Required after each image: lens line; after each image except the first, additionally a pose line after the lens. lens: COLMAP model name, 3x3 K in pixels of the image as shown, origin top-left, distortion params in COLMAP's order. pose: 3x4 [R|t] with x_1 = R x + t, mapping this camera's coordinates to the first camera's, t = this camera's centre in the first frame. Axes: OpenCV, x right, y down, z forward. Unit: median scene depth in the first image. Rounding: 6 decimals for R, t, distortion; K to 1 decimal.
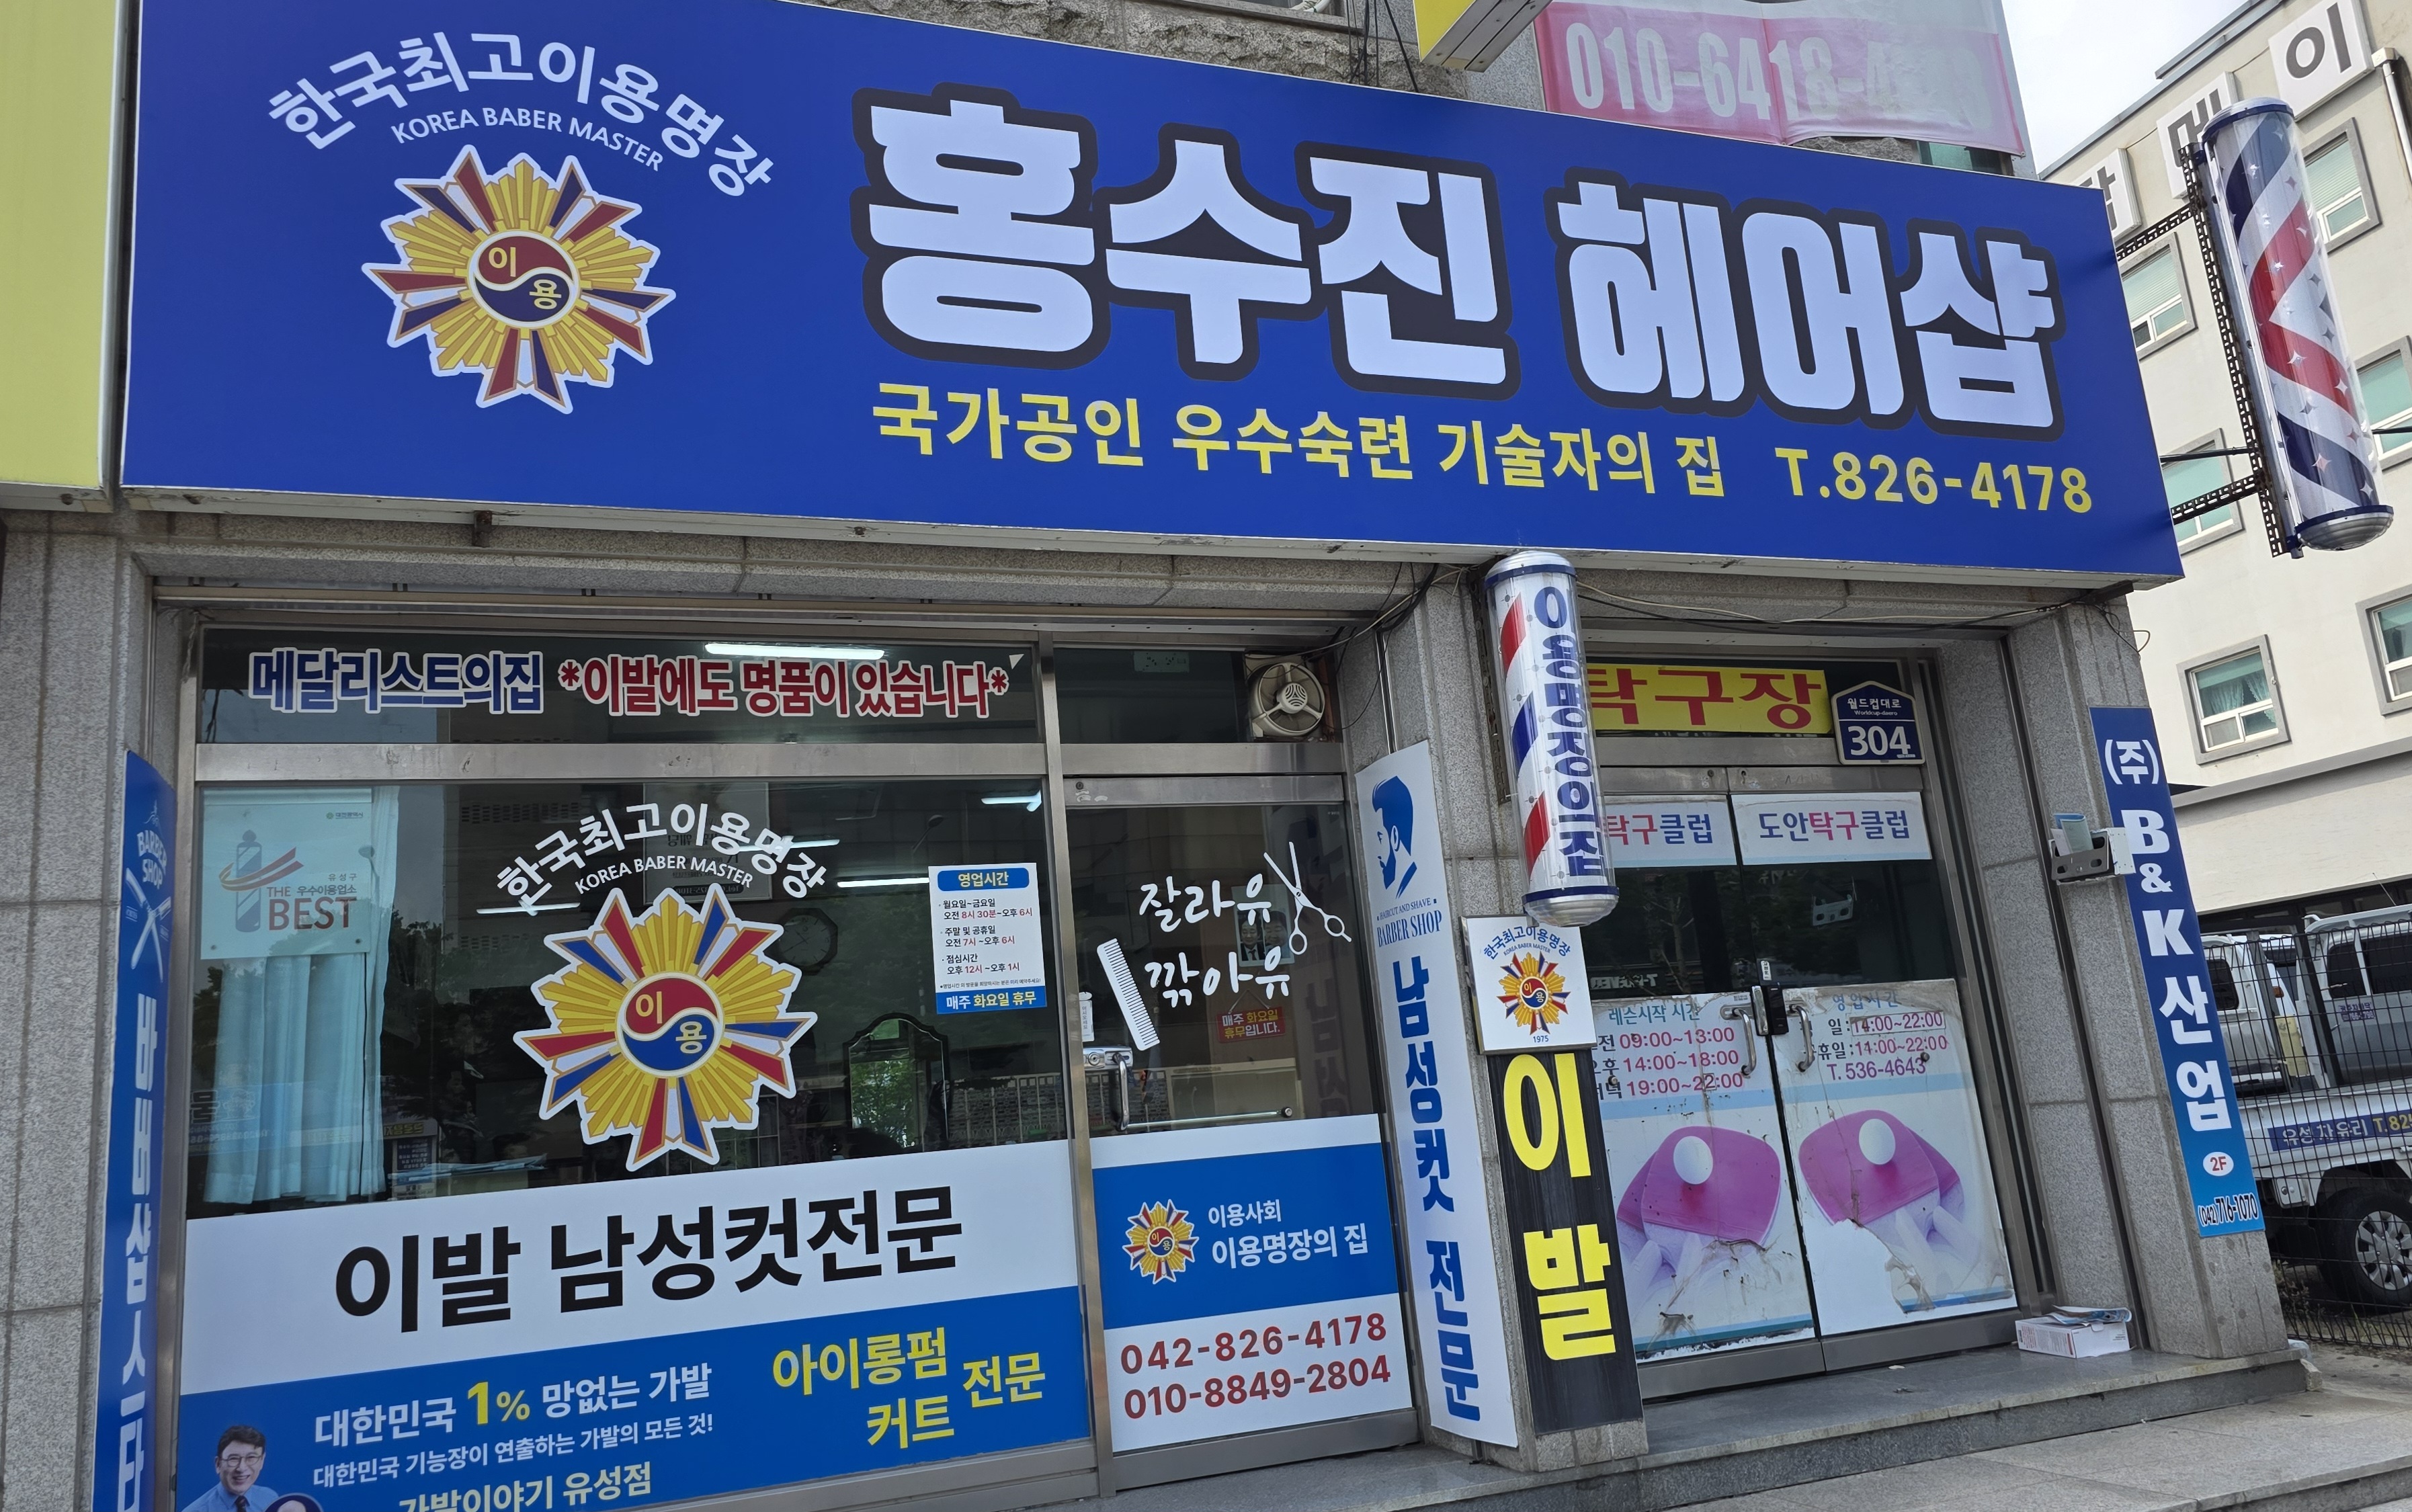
lens RADIAL K [[1764.9, 0, 1125.2], [0, 1764.9, 733.5], [0, 0, 1]] dist [0.072732, -0.050763]
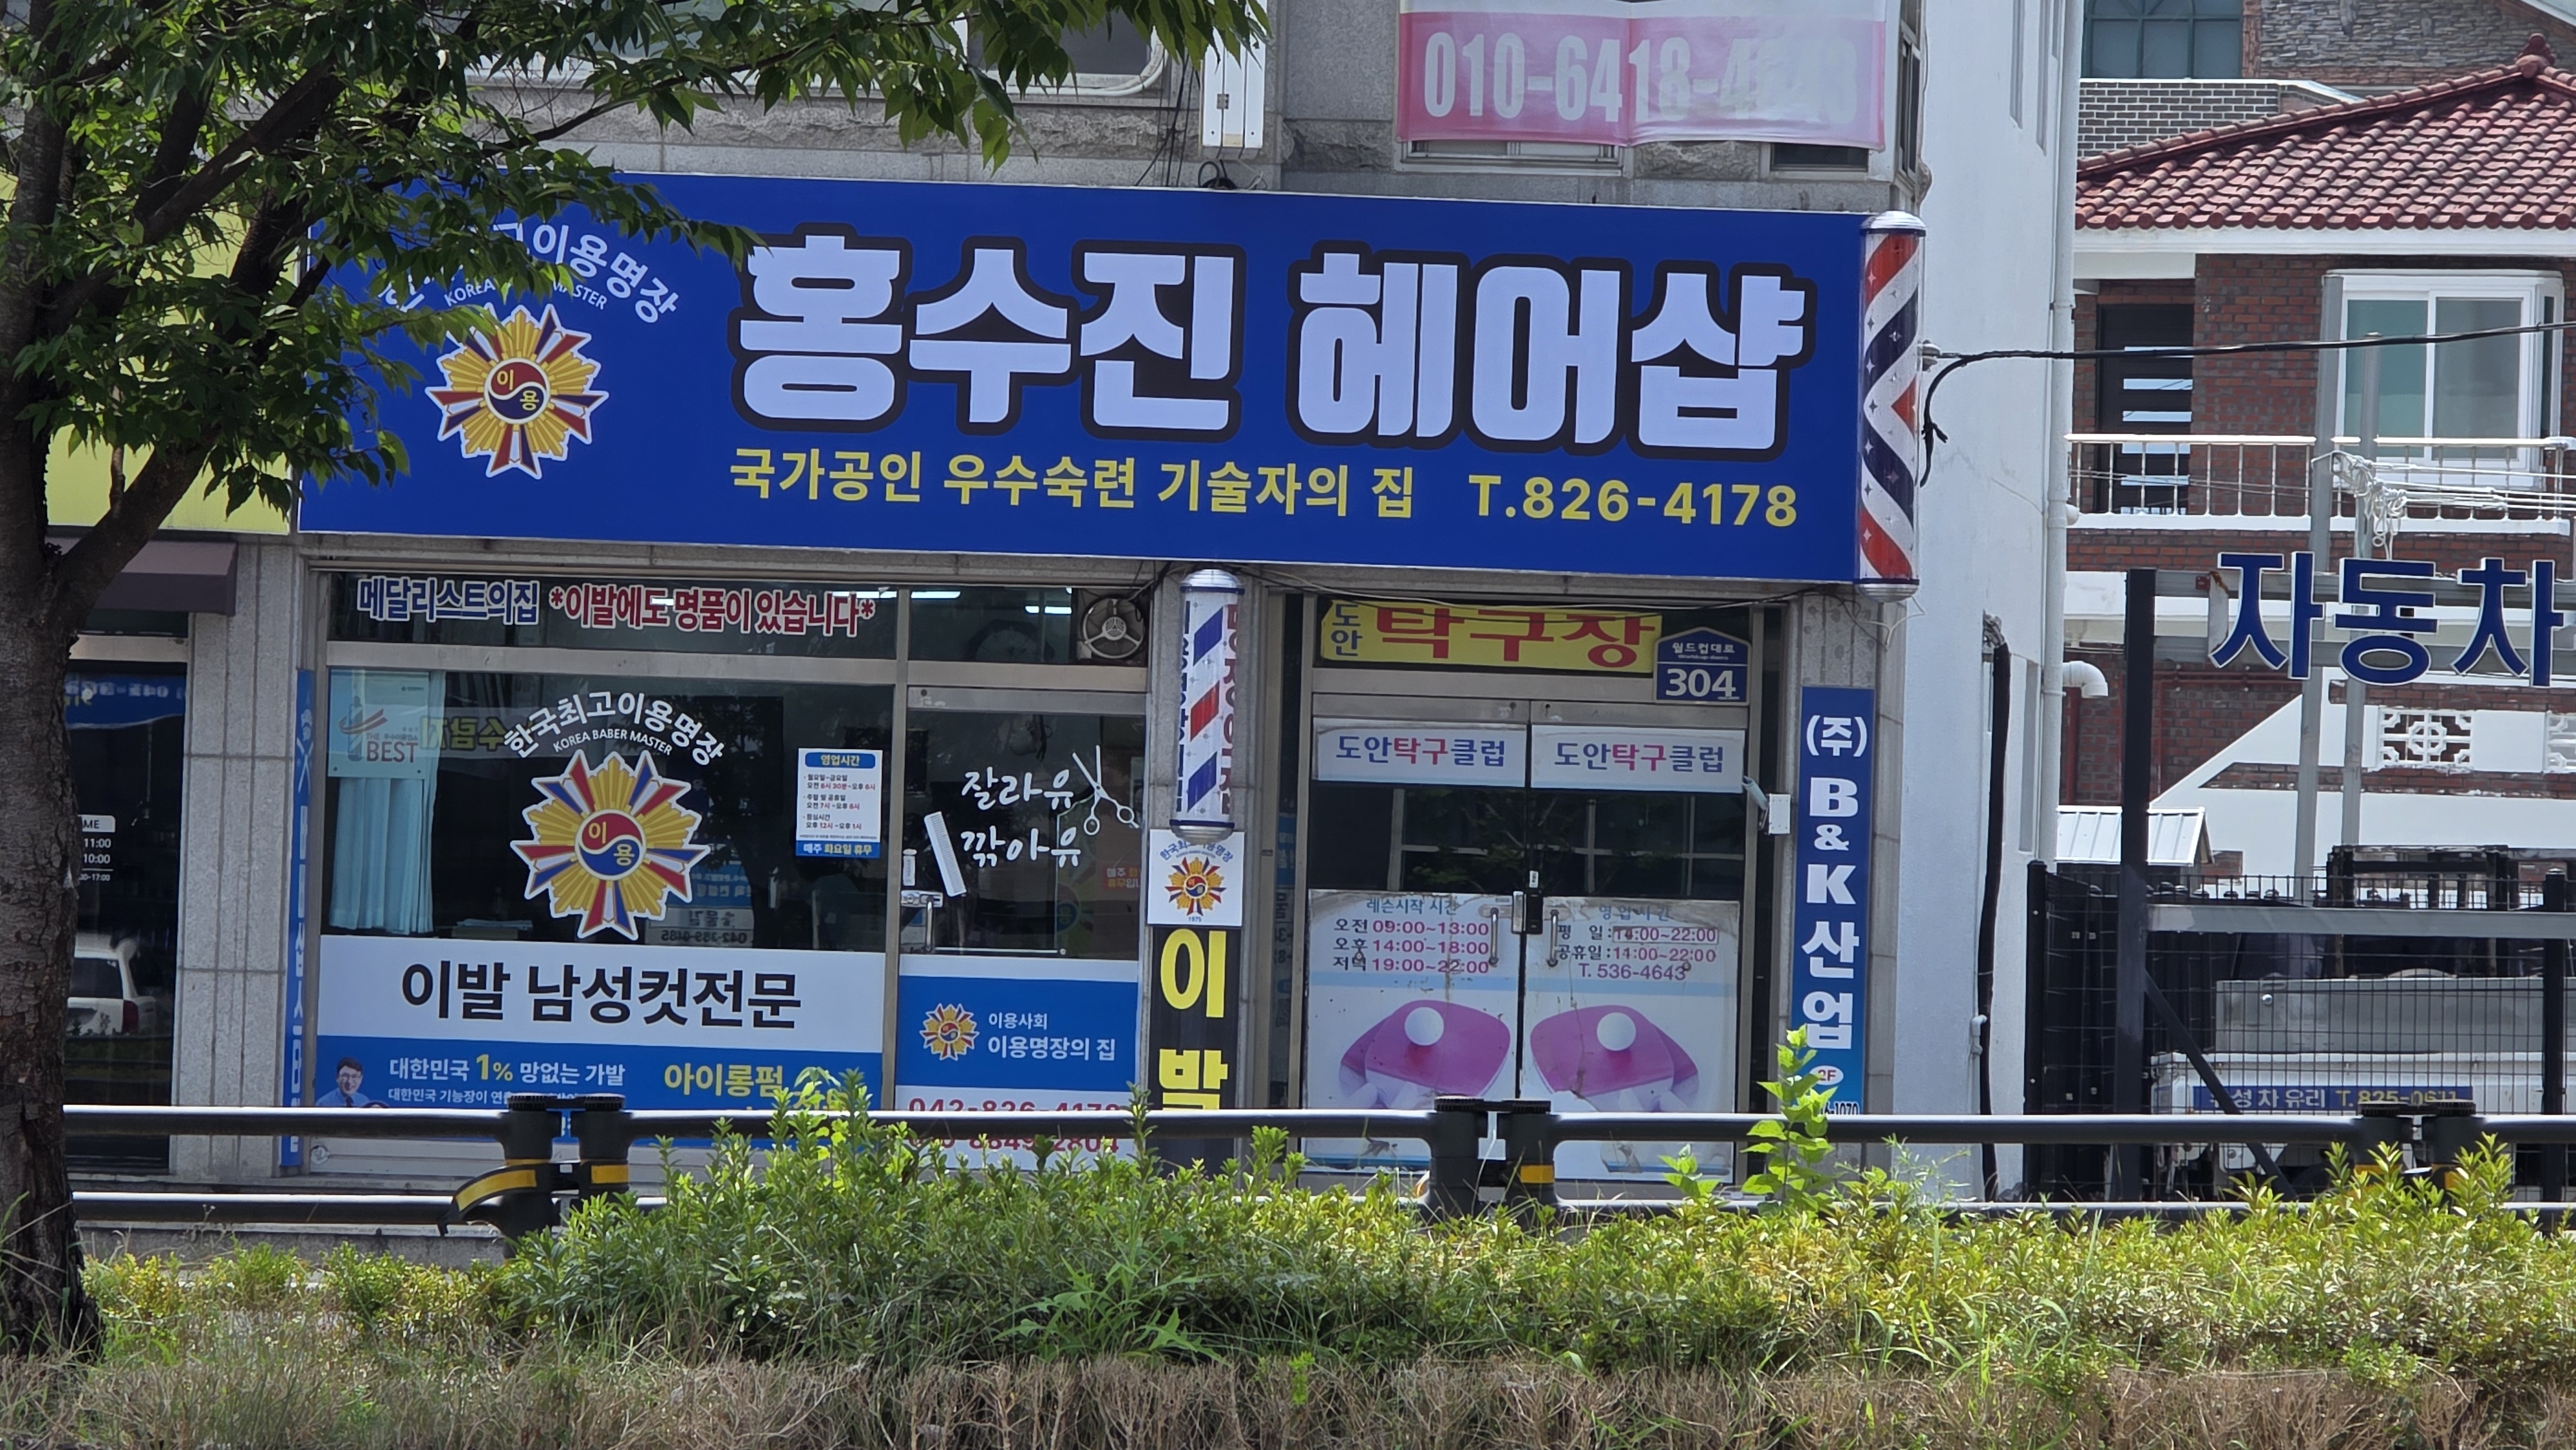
lens RADIAL K [[12664.8, 0, 1288.3], [0, 12664.8, 725.5], [0, 0, 1]] dist [0.881618, 0.000000]
pose [[0.932910, 0.105429, -0.344330, 3.551000], [-0.031226, 0.976265, 0.214319, -2.018084], [0.358752, -0.189188, 0.914059, -7.684904]]
